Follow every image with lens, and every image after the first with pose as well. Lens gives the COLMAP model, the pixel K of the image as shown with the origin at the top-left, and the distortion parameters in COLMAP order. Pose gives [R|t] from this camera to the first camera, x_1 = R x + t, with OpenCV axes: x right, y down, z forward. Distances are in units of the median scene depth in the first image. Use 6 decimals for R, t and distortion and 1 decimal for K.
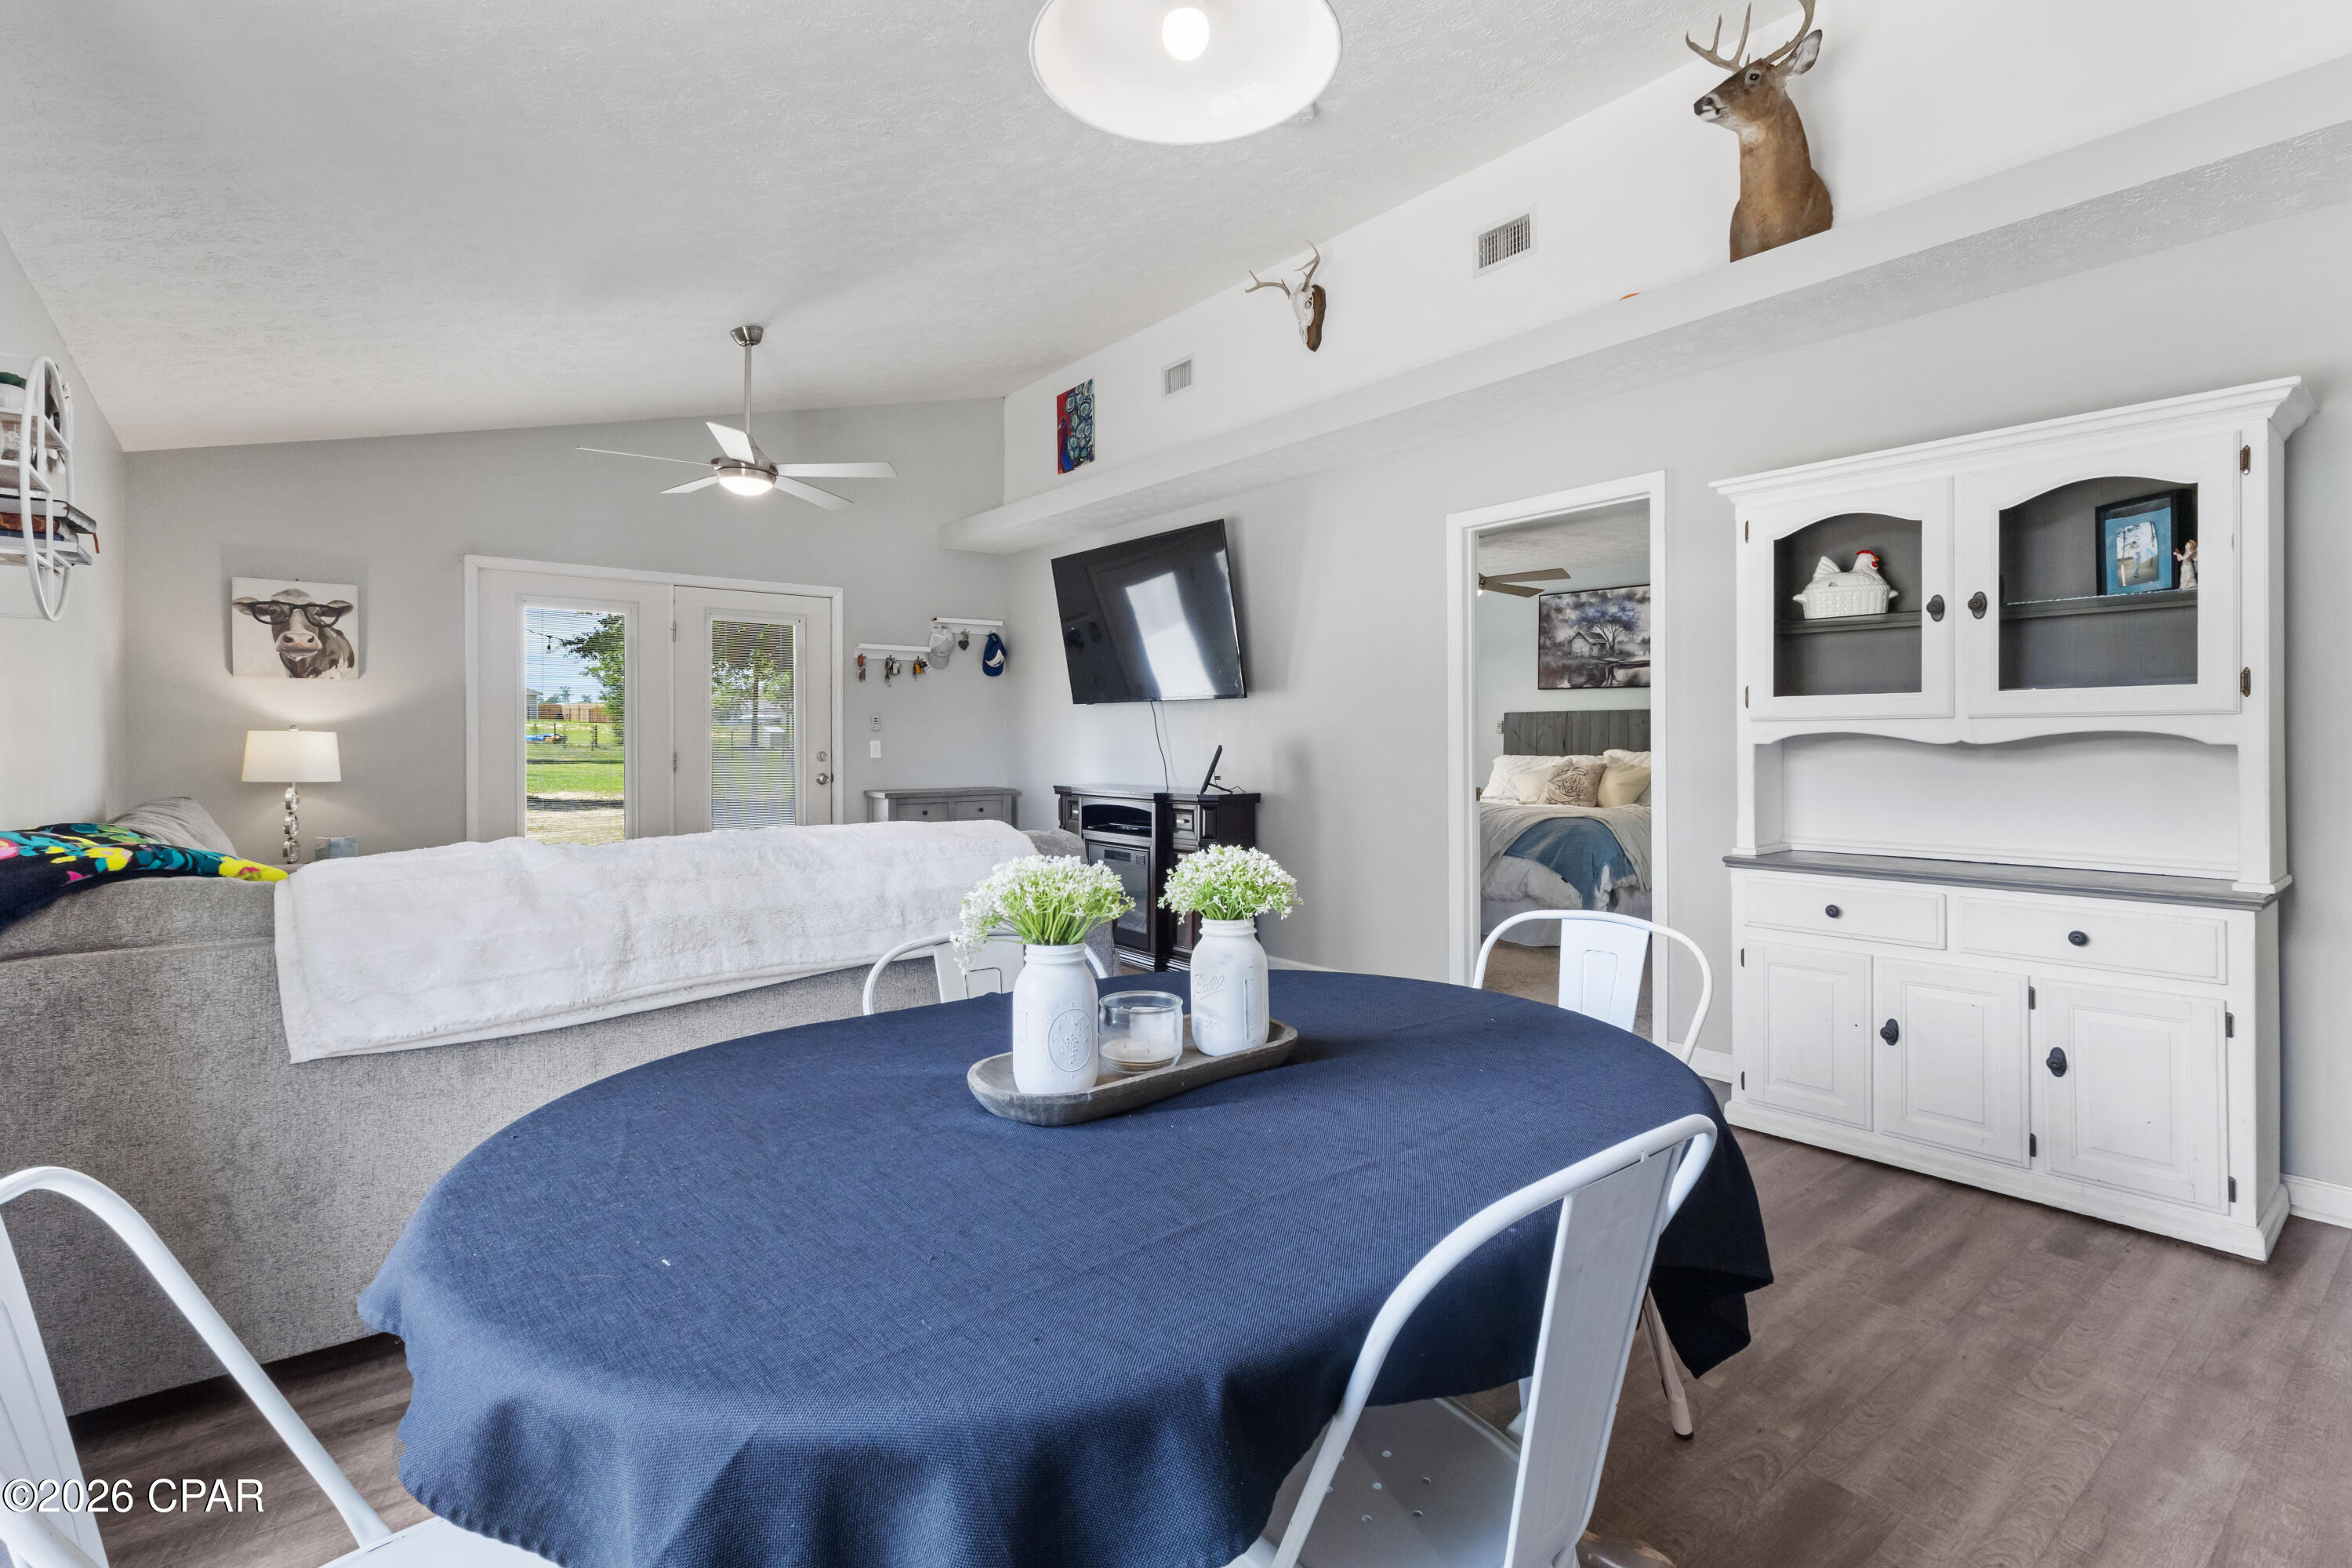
lens RADIAL K [[1115.7, 0, 1149.9], [0, 1115.7, 746.9], [0, 0, 1]] dist [-0.000772, -0.000081]
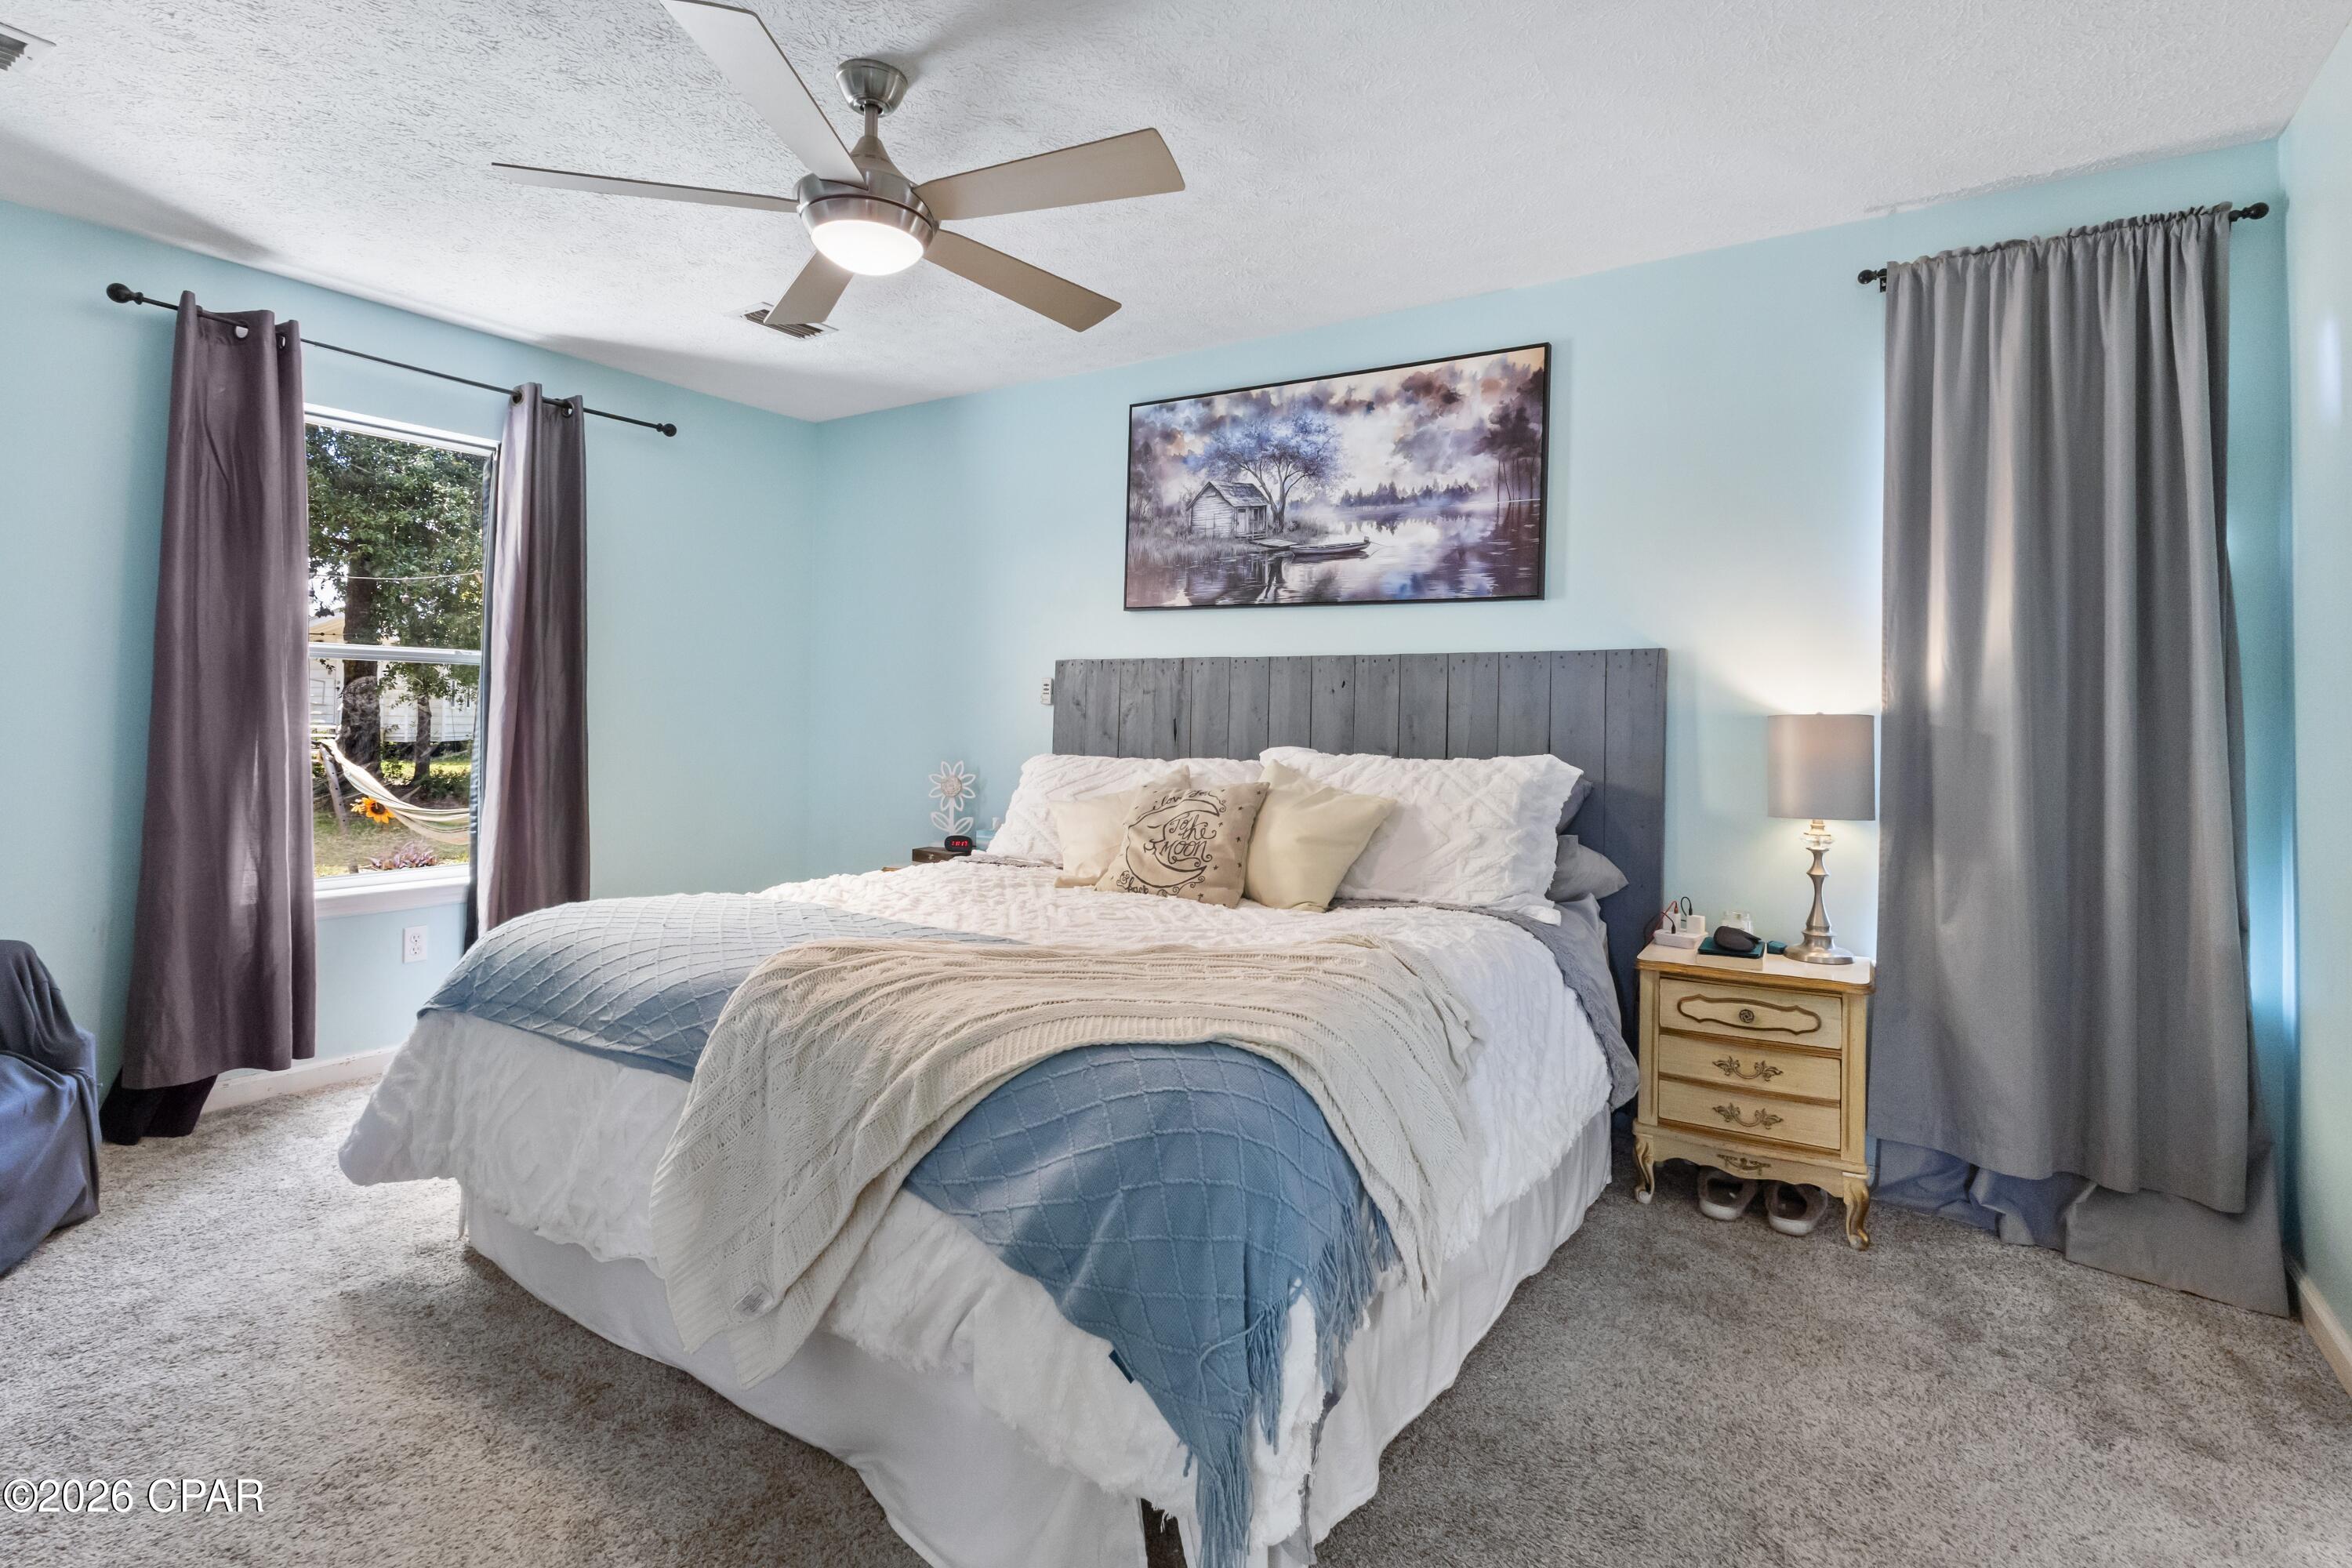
lens RADIAL K [[1115.7, 0, 1149.9], [0, 1115.7, 746.9], [0, 0, 1]] dist [-0.000772, -0.000081]
pose [[0.951790, 0.009145, 0.306614, 0.231308], [-0.014148, 0.999801, 0.014098, -0.002714], [-0.306424, -0.017756, 0.951729, 0.594371]]
